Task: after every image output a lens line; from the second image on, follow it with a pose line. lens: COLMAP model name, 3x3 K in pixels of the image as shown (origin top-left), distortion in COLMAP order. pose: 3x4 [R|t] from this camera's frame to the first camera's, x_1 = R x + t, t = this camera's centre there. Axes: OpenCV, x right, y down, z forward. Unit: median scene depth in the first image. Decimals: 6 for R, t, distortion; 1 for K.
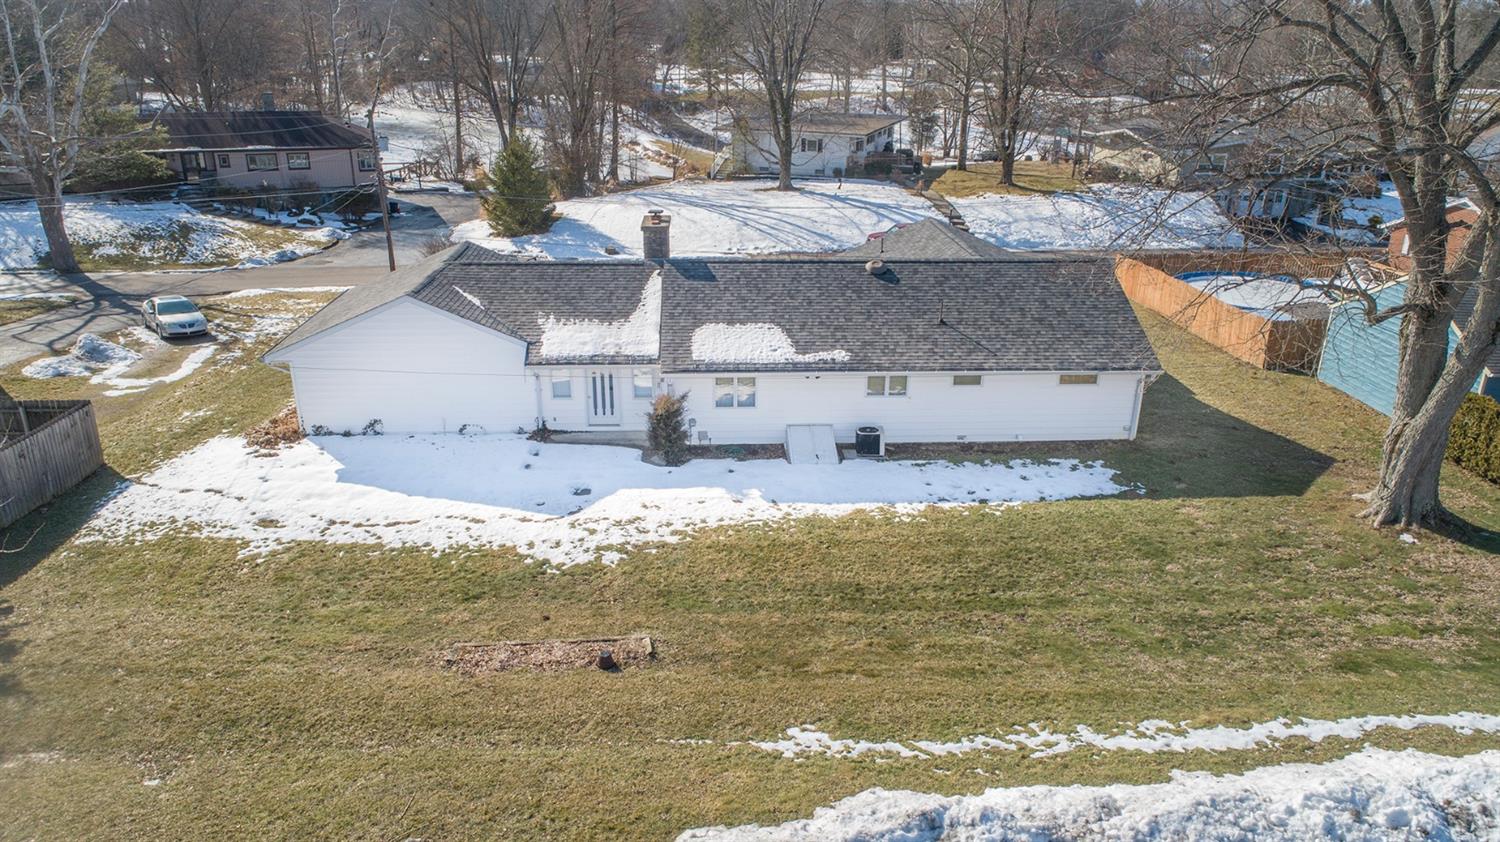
lens RADIAL K [[1014.1, 0, 756.8], [0, 1014.1, 424.0], [0, 0, 1]] dist [-0.008482, 0.004328]
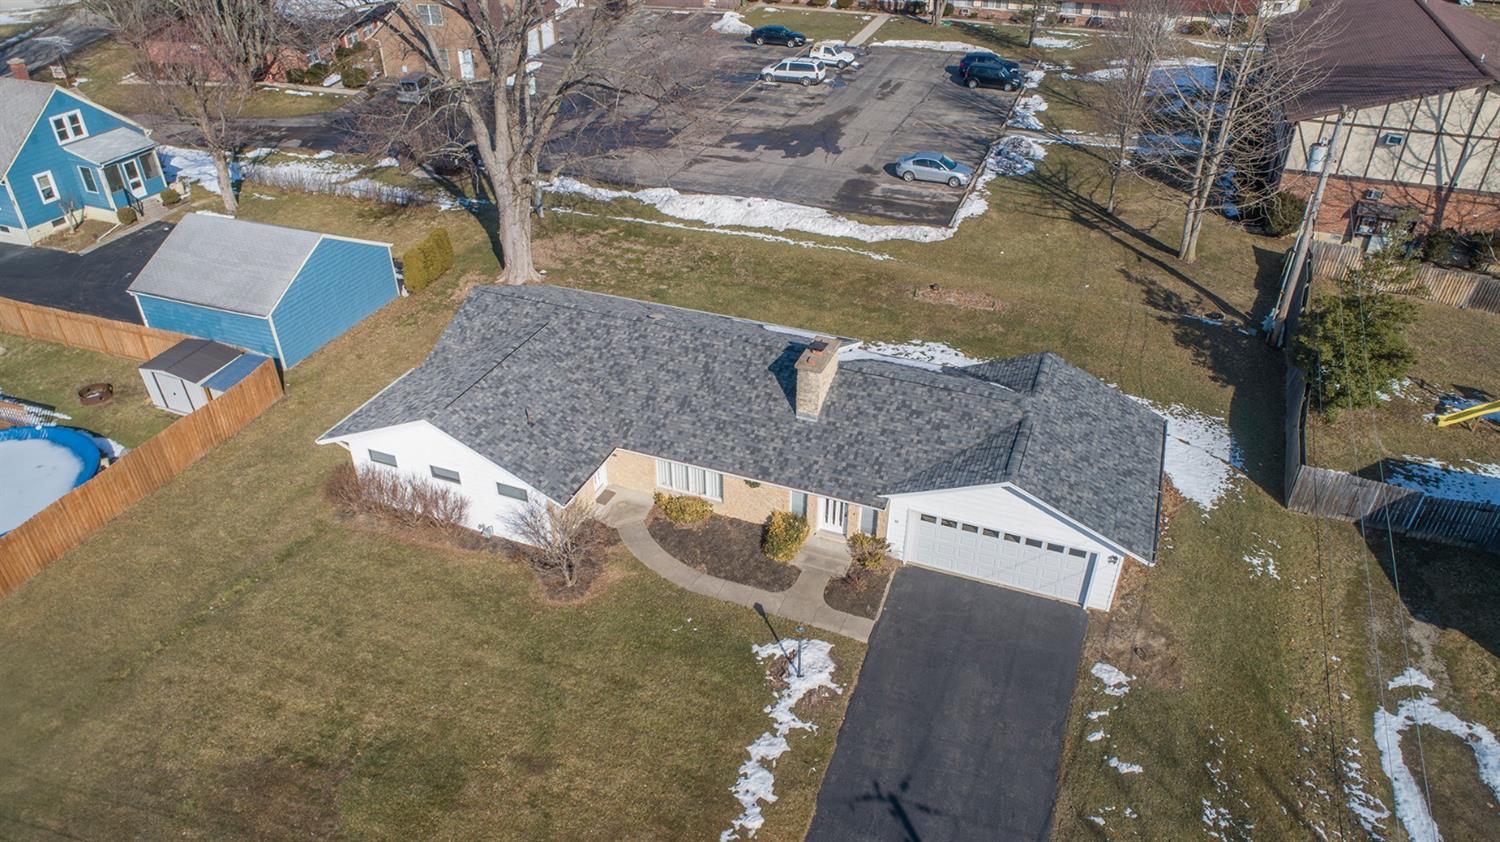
lens RADIAL K [[1014.1, 0, 756.8], [0, 1014.1, 424.0], [0, 0, 1]] dist [-0.008482, 0.004328]
pose [[-0.909536, -0.238486, 0.340396, -0.511459], [0.138289, 0.598686, 0.788956, -1.218294], [-0.391946, 0.764656, -0.511546, 2.028406]]
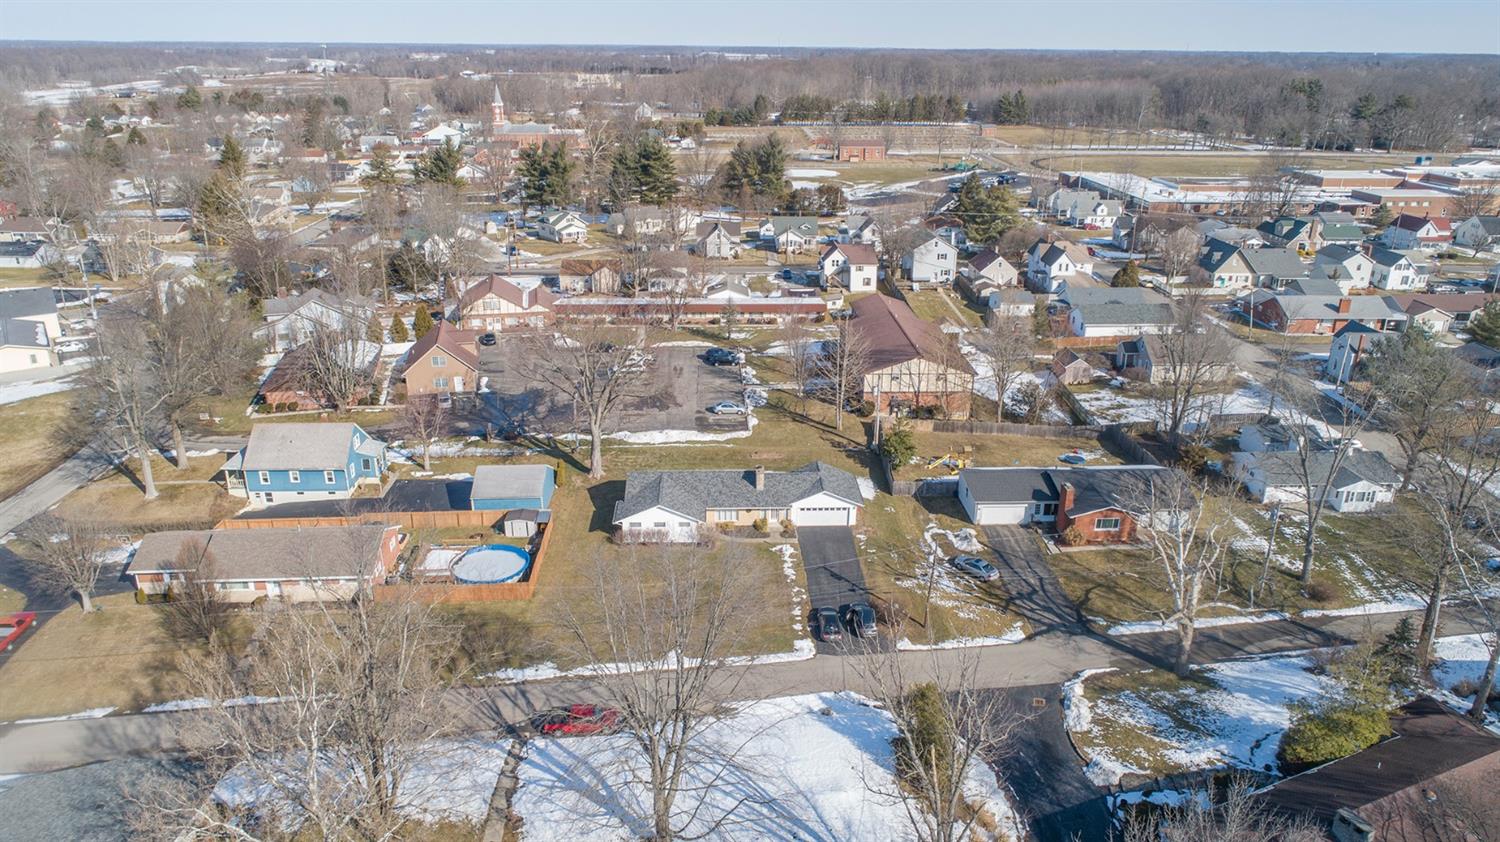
lens RADIAL K [[1032.1, 0, 781.1], [0, 1032.1, 418.7], [0, 0, 1]] dist [-0.005722, -0.006742]
pose [[-0.999505, -0.027770, -0.014792, -0.146033], [-0.030580, 0.746688, 0.664472, -3.289786], [-0.007408, 0.664595, -0.747167, 4.368282]]
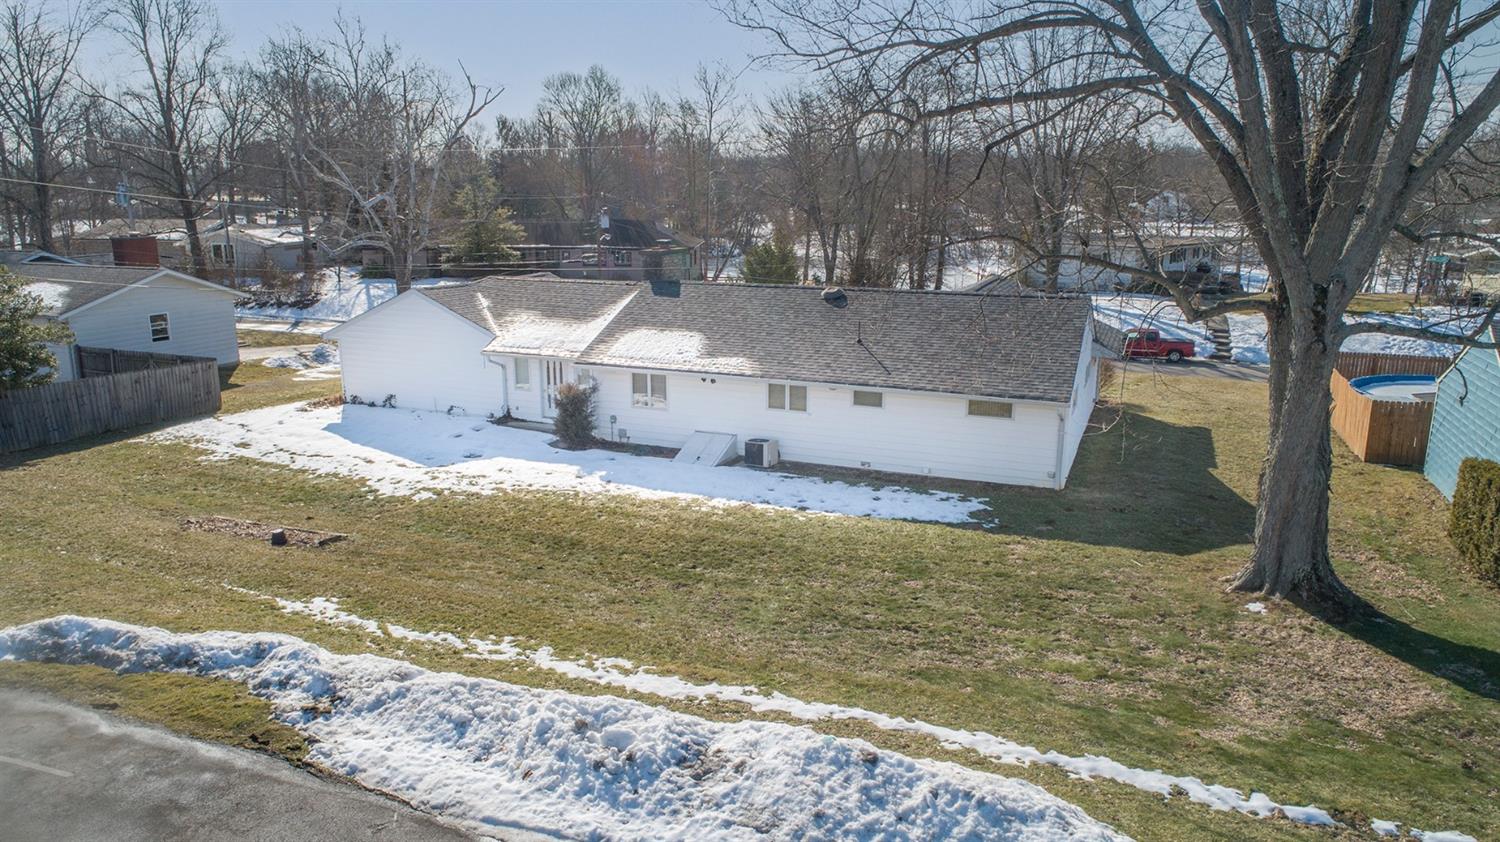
lens RADIAL K [[1004.4, 0, 750.0], [0, 1004.4, 421.0], [0, 0, 1]] dist [-0.005869, 0.003297]
pose [[0.901906, 0.088089, -0.422854, 0.577088], [-0.150474, 0.981734, -0.116431, 0.114575], [0.404874, 0.168638, 0.898687, 0.135107]]
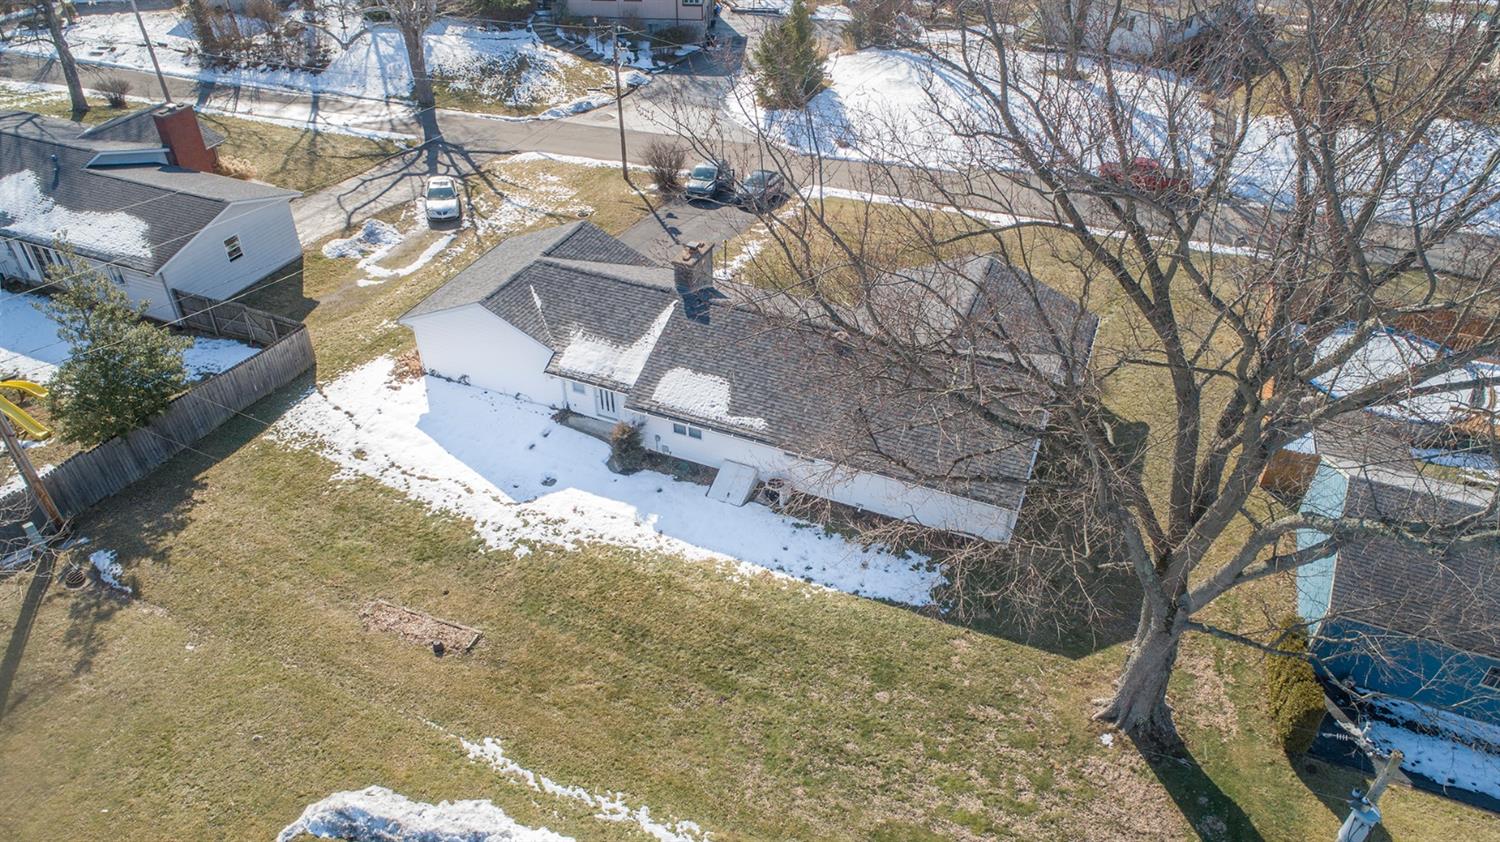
lens RADIAL K [[1004.4, 0, 750.0], [0, 1004.4, 421.0], [0, 0, 1]] dist [-0.005869, 0.003297]
pose [[0.897295, 0.259090, -0.357400, 0.564137], [-0.157242, 0.944128, 0.289651, -0.469554], [0.412477, -0.203704, 0.887900, -0.098708]]
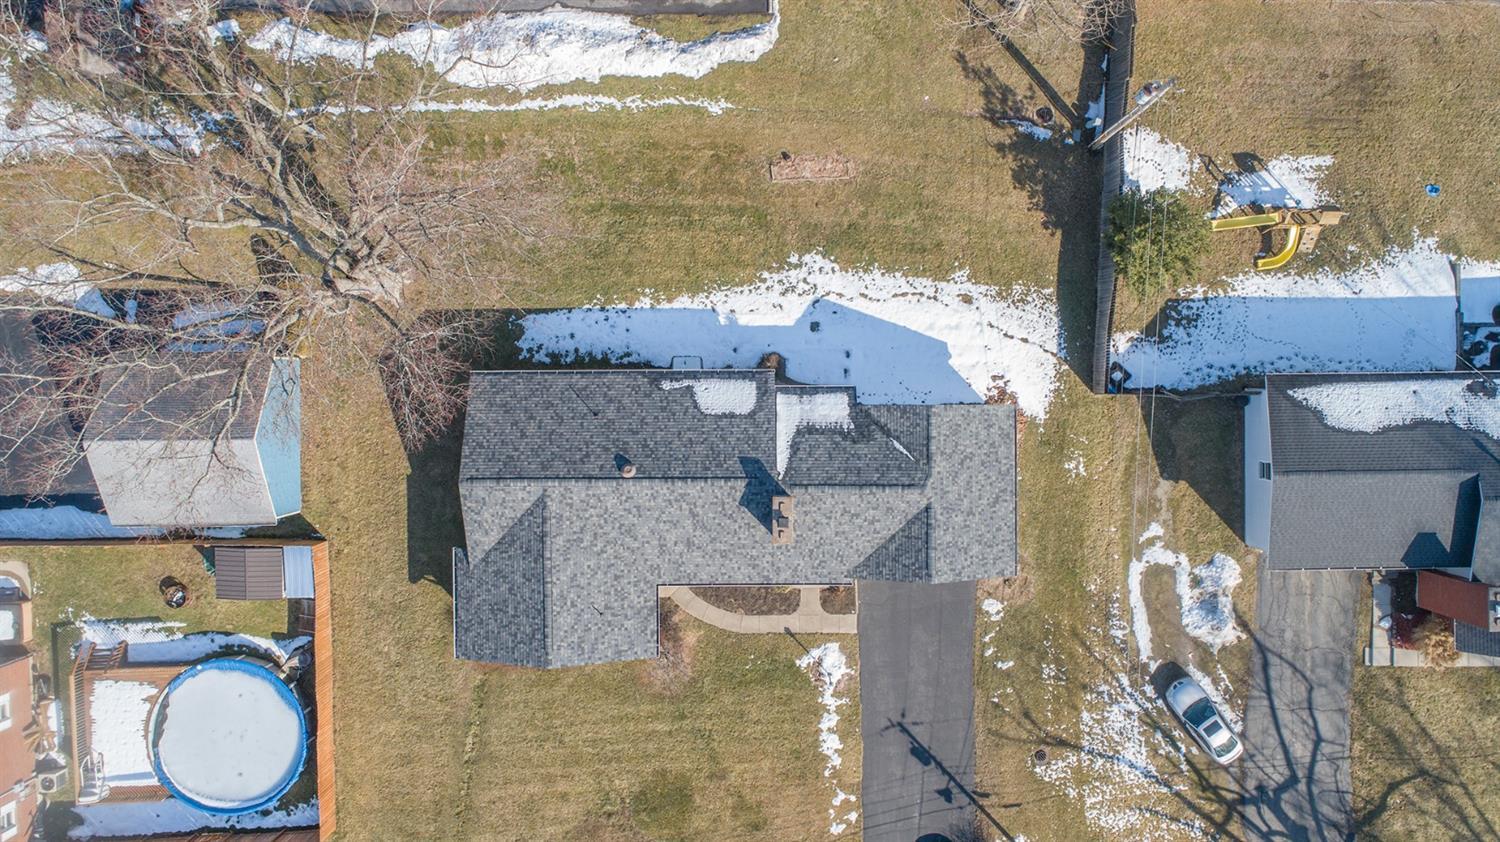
lens RADIAL K [[1032.1, 0, 781.1], [0, 1032.1, 418.7], [0, 0, 1]] dist [-0.005722, -0.006742]
pose [[-0.998042, -0.052203, -0.034463, -0.054348], [-0.011667, -0.385927, 0.922455, -1.818396], [-0.061455, 0.921051, 0.384563, 0.437001]]
